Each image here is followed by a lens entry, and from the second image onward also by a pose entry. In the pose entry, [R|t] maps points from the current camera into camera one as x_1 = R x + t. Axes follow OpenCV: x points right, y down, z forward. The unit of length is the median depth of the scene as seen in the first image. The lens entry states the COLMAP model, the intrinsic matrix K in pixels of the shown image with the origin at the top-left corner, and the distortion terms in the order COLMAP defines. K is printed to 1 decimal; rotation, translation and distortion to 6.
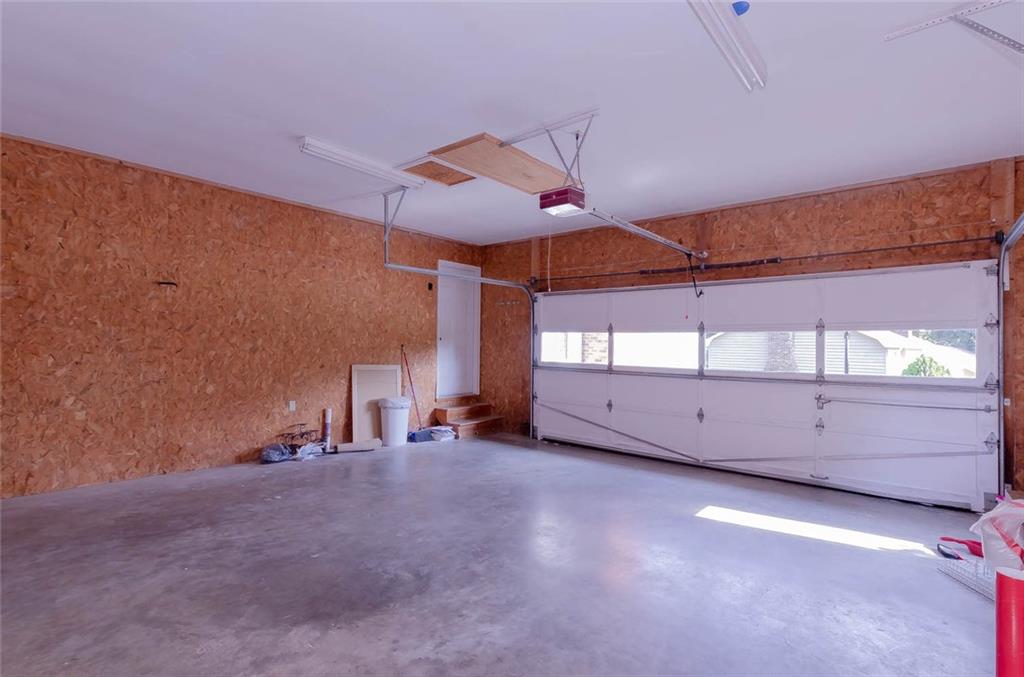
lens RADIAL K [[493.5, 0, 511.7], [0, 493.5, 342.9], [0, 0, 1]] dist [-0.002044, 0.003753]
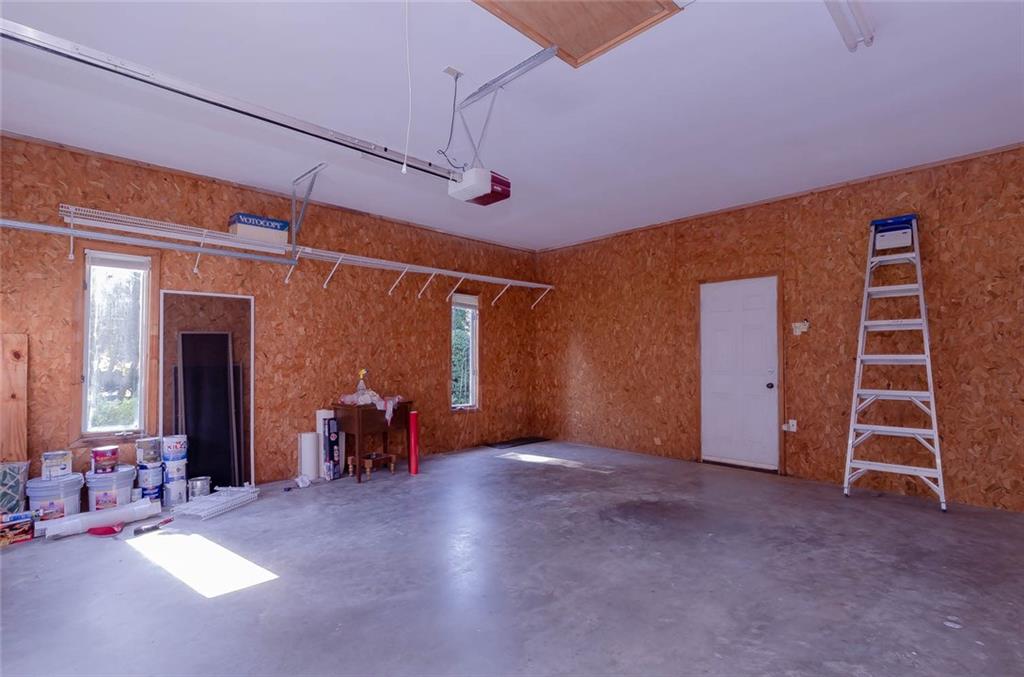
lens RADIAL K [[493.5, 0, 512.5], [0, 493.5, 344.4], [0, 0, 1]] dist [-0.002044, 0.003753]
pose [[-0.993829, -0.010649, 0.110415, -0.061087], [-0.015085, 0.999109, -0.039414, 0.041236], [-0.109896, -0.040836, -0.993104, 2.185830]]
